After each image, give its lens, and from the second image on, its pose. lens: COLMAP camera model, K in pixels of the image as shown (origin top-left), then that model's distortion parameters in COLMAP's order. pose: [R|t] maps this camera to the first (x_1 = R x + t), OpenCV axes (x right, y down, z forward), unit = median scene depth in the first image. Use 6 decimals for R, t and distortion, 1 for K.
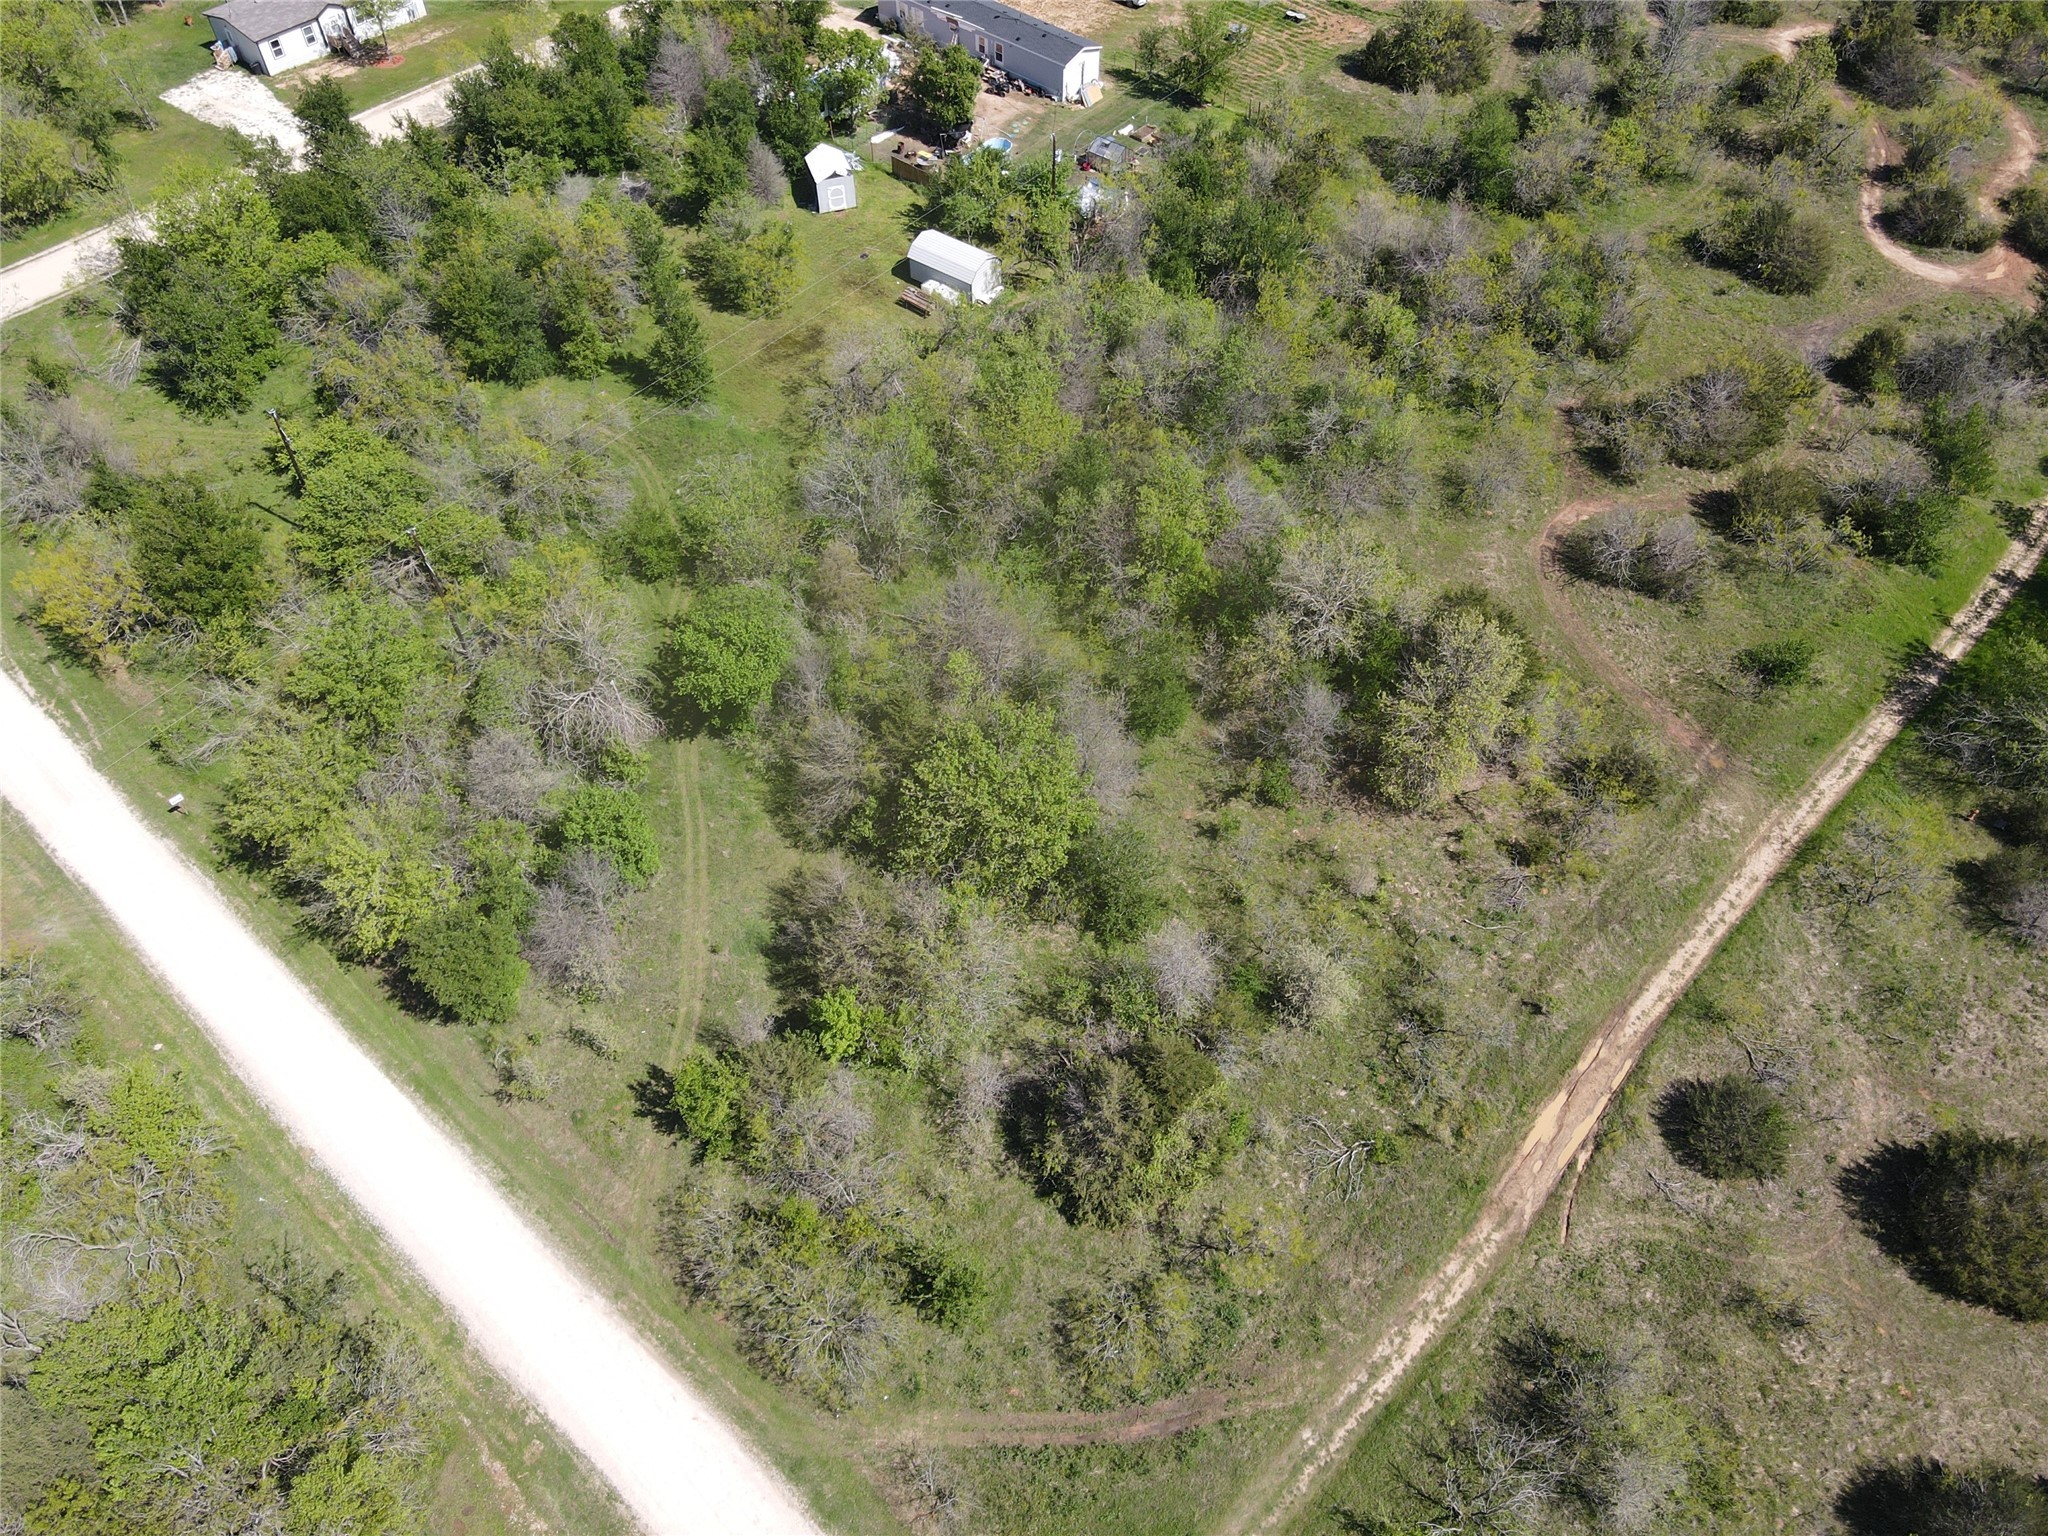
lens RADIAL K [[1474.1, 0, 1023.6], [0, 1474.1, 759.9], [0, 0, 1]] dist [0.002770, 0.015033]
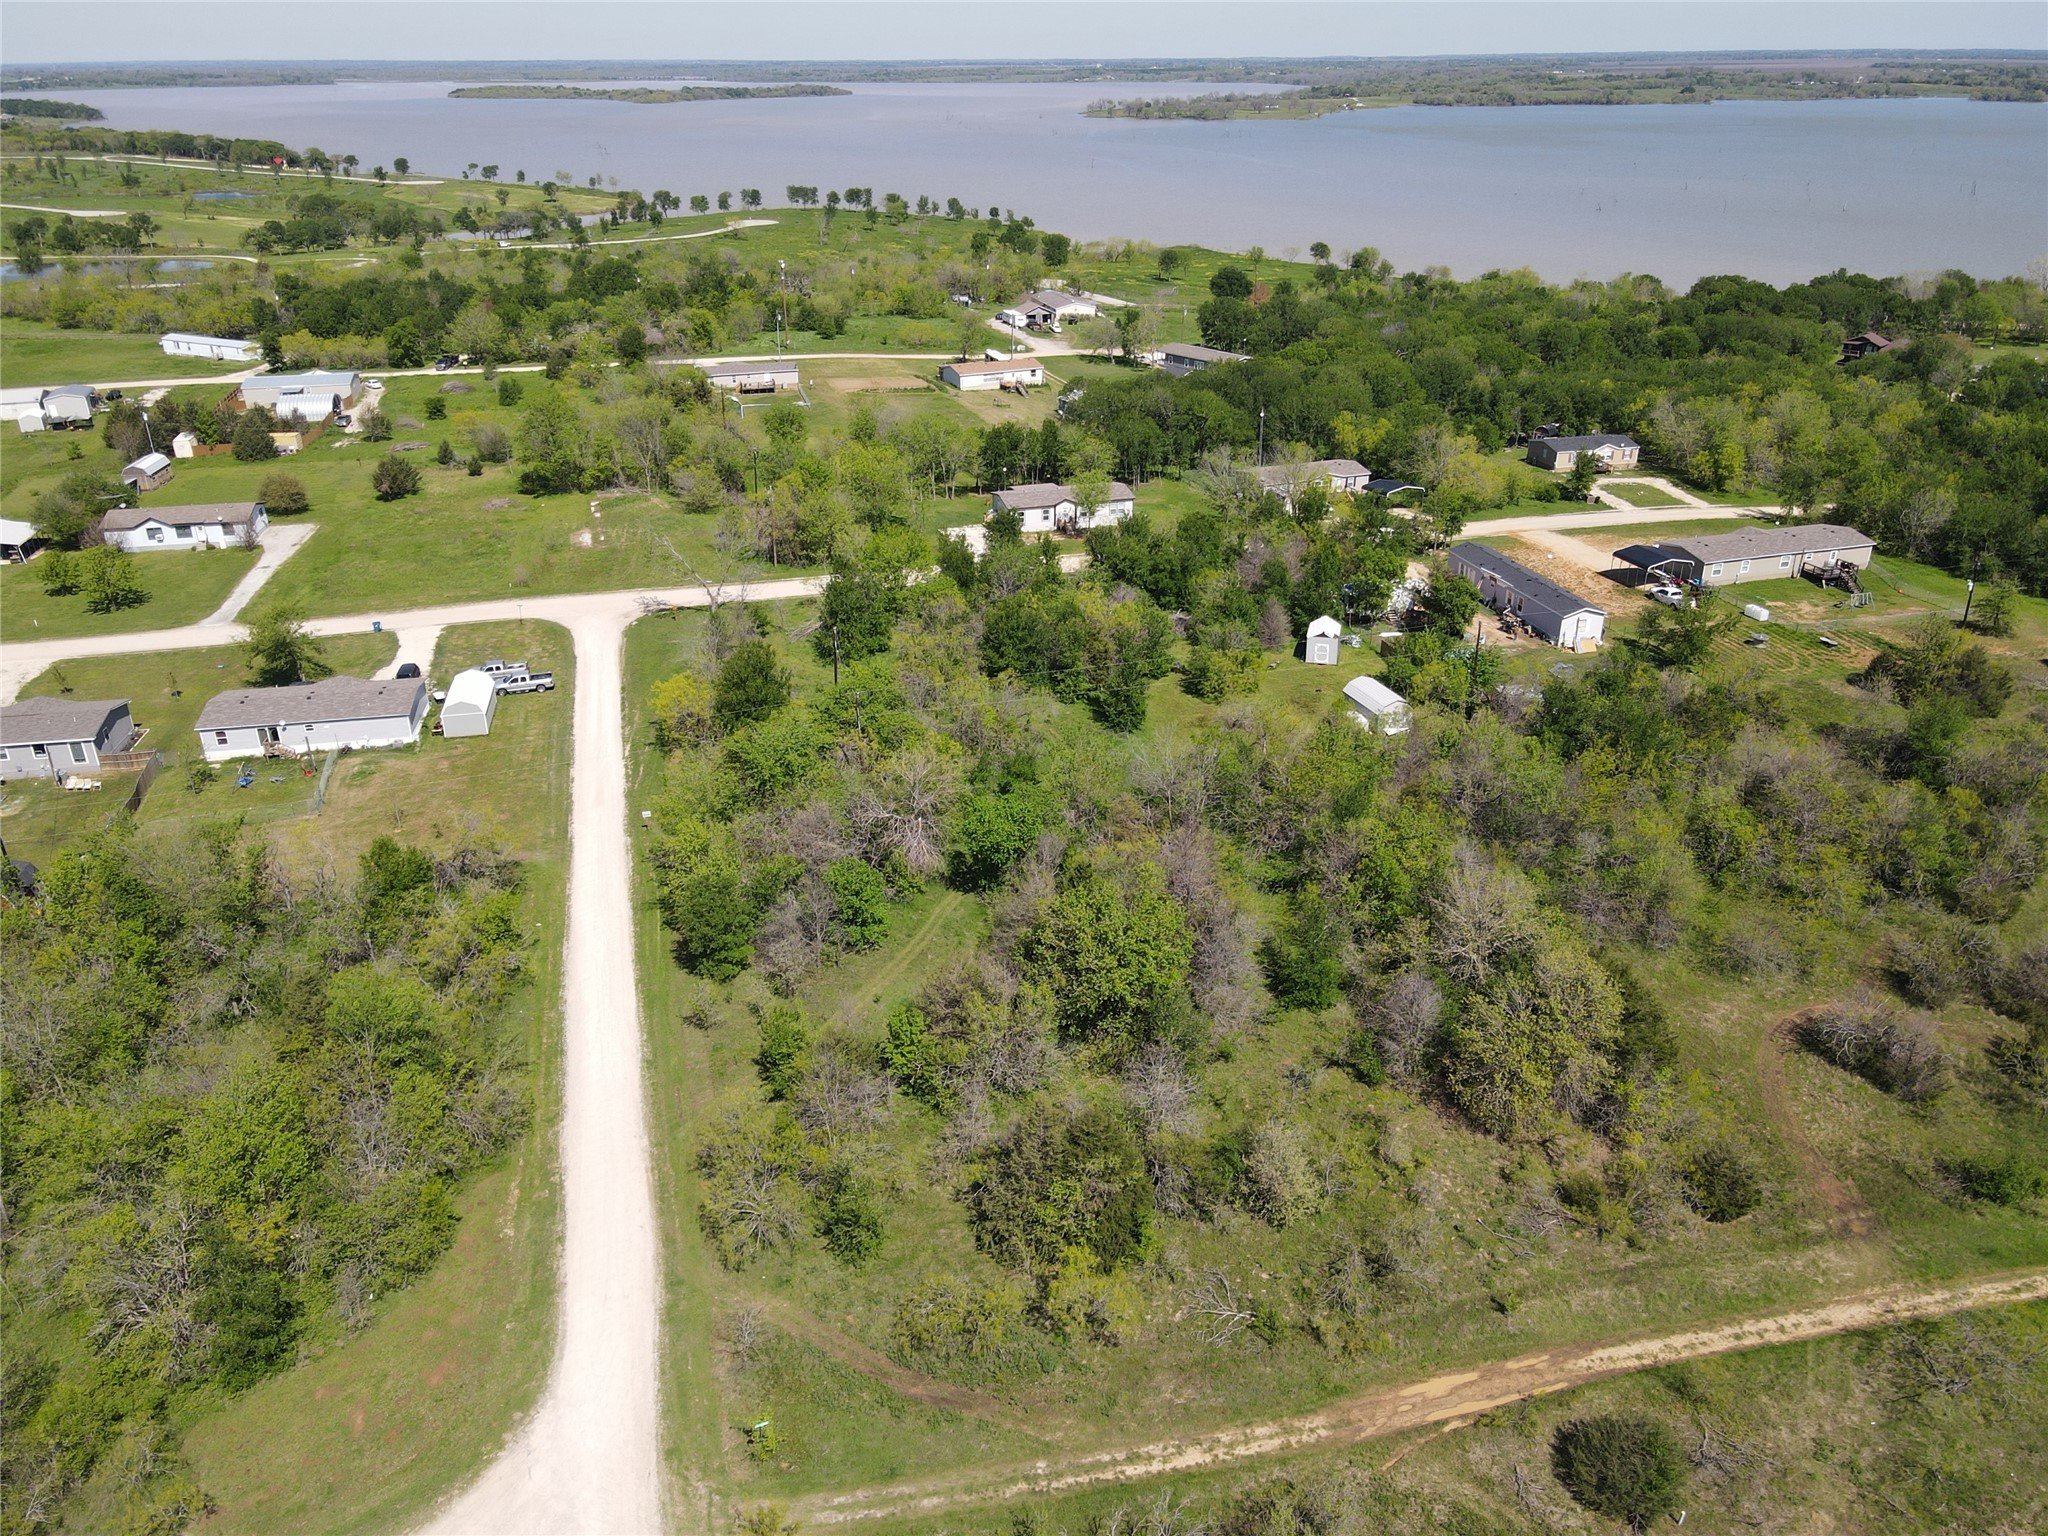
lens RADIAL K [[1474.1, 0, 1029.9], [0, 1474.1, 766.3], [0, 0, 1]] dist [0.002770, 0.015033]
pose [[0.836669, 0.234053, -0.495182, 0.487583], [-0.420586, 0.853686, -0.307127, 0.294333], [0.350846, 0.465230, 0.812692, -0.080439]]
